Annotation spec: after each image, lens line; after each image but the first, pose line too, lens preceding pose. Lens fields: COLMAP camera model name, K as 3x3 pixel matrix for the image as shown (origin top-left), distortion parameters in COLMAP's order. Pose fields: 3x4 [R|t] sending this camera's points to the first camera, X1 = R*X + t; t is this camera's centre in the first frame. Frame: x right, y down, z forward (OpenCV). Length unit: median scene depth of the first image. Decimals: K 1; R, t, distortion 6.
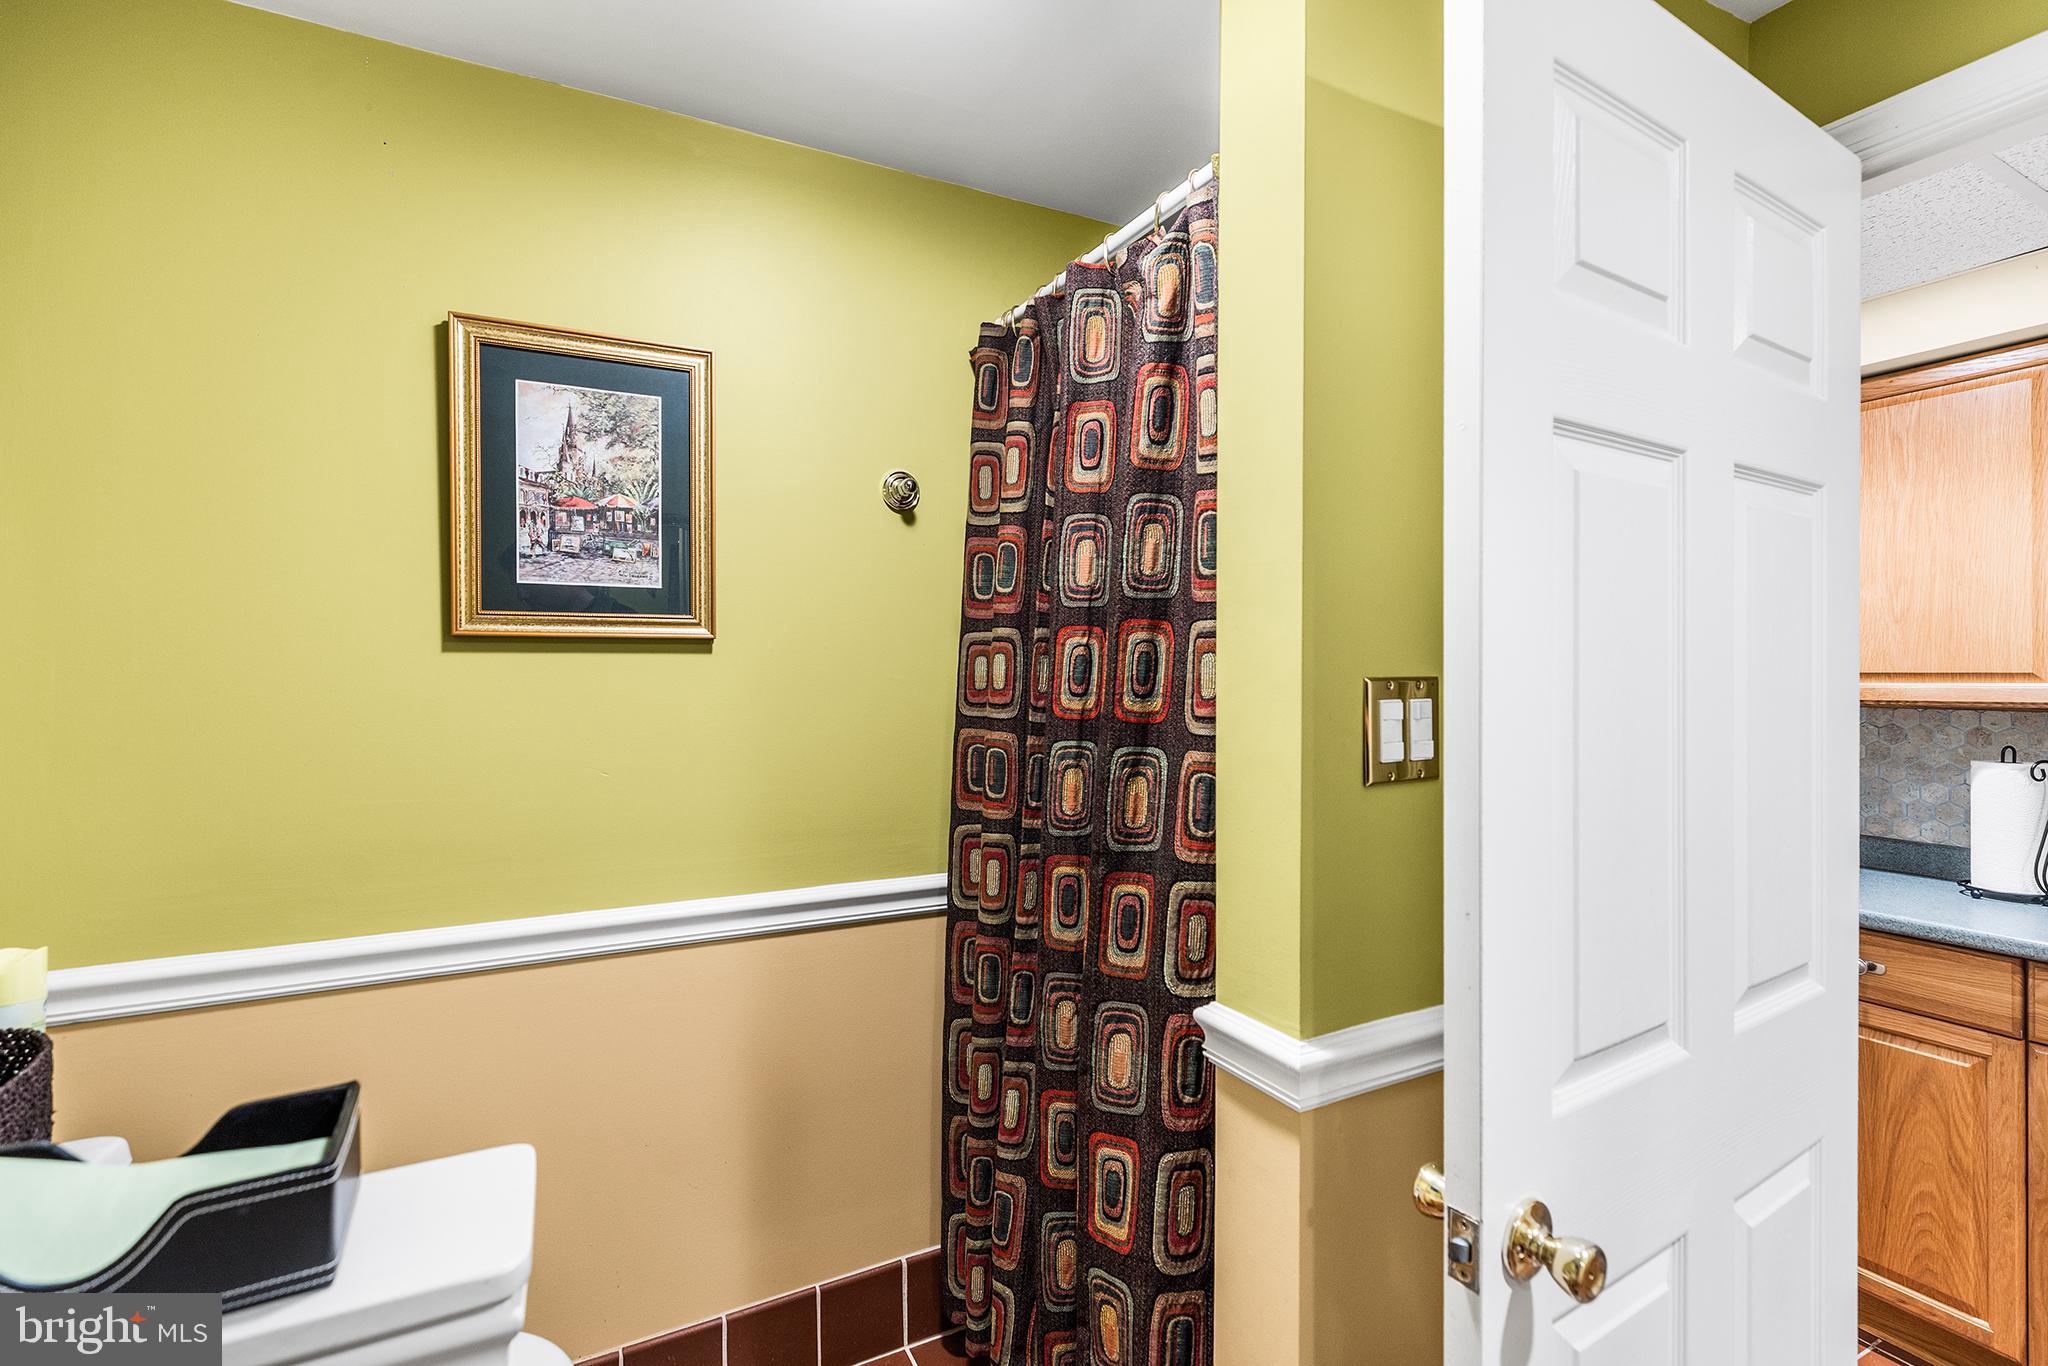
lens RADIAL K [[933.8, 0, 1023.8], [0, 933.8, 676.2], [0, 0, 1]] dist [0.003716, -0.001079]
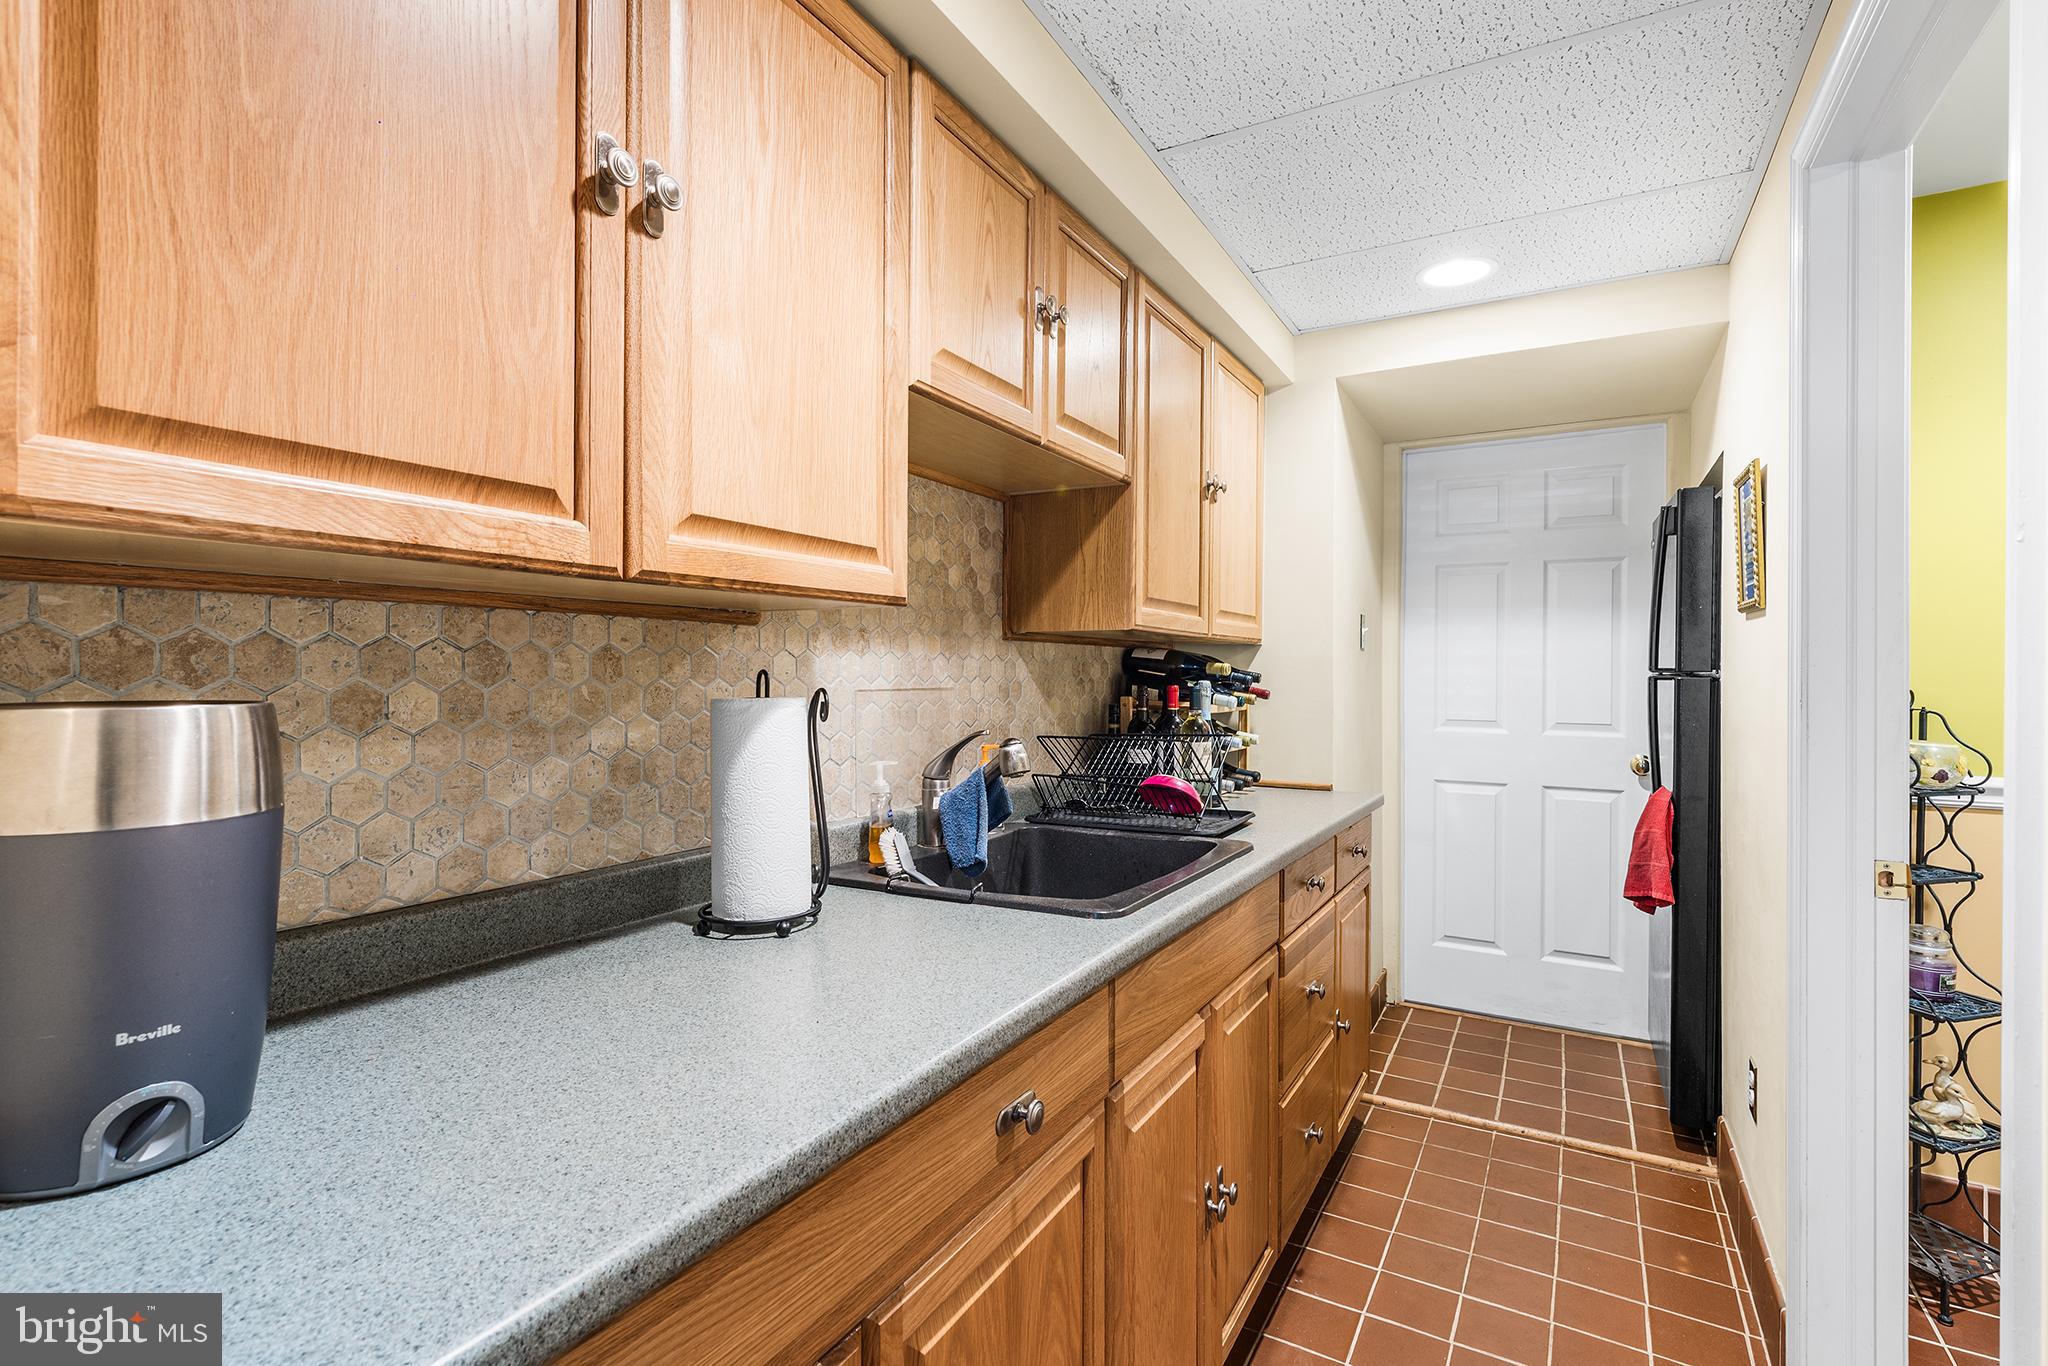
lens RADIAL K [[933.8, 0, 1031.1], [0, 933.8, 671.3], [0, 0, 1]] dist [0.003716, -0.001079]
pose [[-0.546300, 0.004939, 0.837575, 0.402553], [0.004442, 0.999986, -0.002999, 0.069684], [-0.837578, 0.002082, -0.546314, 1.052693]]
